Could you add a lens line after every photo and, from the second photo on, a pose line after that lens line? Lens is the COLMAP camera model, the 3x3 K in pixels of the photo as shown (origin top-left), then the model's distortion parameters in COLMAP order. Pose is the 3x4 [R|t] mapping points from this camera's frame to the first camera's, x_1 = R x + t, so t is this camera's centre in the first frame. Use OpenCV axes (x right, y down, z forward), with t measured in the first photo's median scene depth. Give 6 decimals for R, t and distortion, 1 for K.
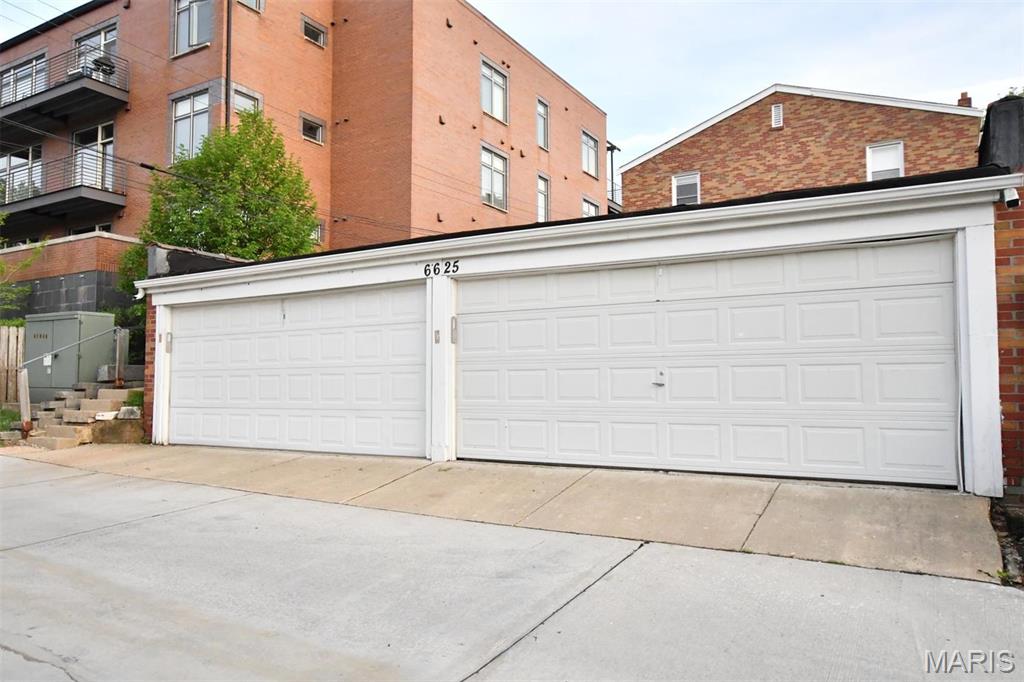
lens RADIAL K [[700.2, 0, 512.0], [0, 700.2, 341.0], [0, 0, 1]] dist [-0.013343, 0.040987]
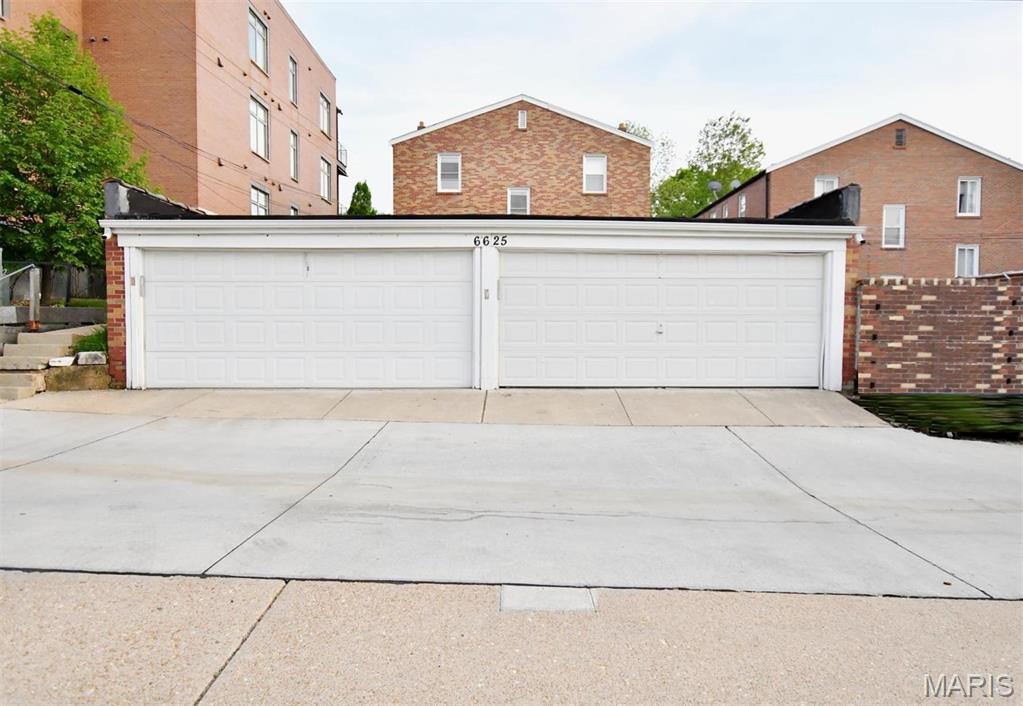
lens RADIAL K [[605.5, 0, 511.5], [0, 605.5, 353.0], [0, 0, 1]] dist [-0.009409, 0.002831]
pose [[0.866977, -0.016966, 0.498059, -0.459882], [-0.038051, 0.994249, 0.100103, -0.008891], [-0.496893, -0.105739, 0.861346, 0.003614]]
